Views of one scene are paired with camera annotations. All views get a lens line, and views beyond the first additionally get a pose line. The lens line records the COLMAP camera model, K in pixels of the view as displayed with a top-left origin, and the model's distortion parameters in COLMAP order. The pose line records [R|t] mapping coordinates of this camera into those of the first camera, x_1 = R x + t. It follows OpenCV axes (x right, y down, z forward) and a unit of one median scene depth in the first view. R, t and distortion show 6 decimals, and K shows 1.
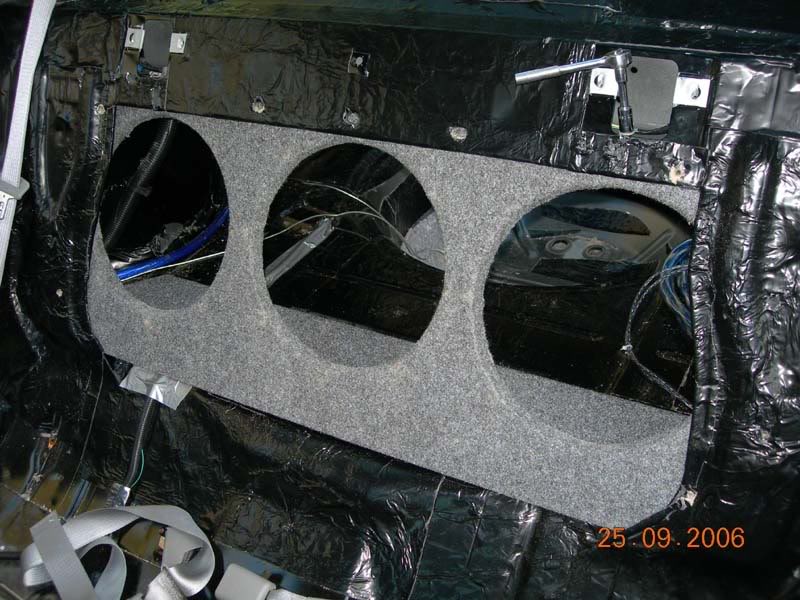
lens RADIAL K [[906.7, 0, 399.5], [0, 906.7, 328.1], [0, 0, 1]] dist [-0.173255, -0.014438]
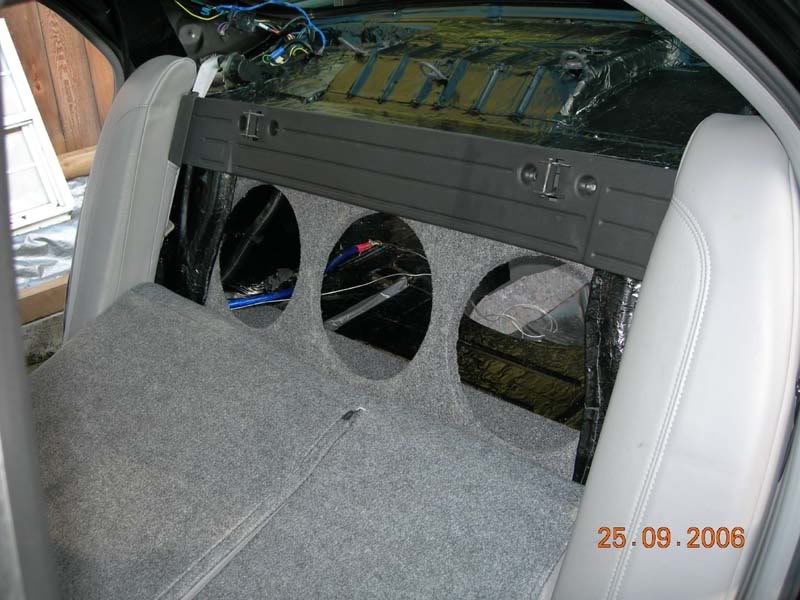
lens RADIAL K [[906.7, 0, 399.5], [0, 906.7, 328.1], [0, 0, 1]] dist [-0.173255, -0.014438]
pose [[0.966321, 0.098755, -0.237636, 0.276863], [-0.121803, 0.988967, -0.084311, 0.070153], [0.226688, 0.110416, 0.967688, -0.263348]]
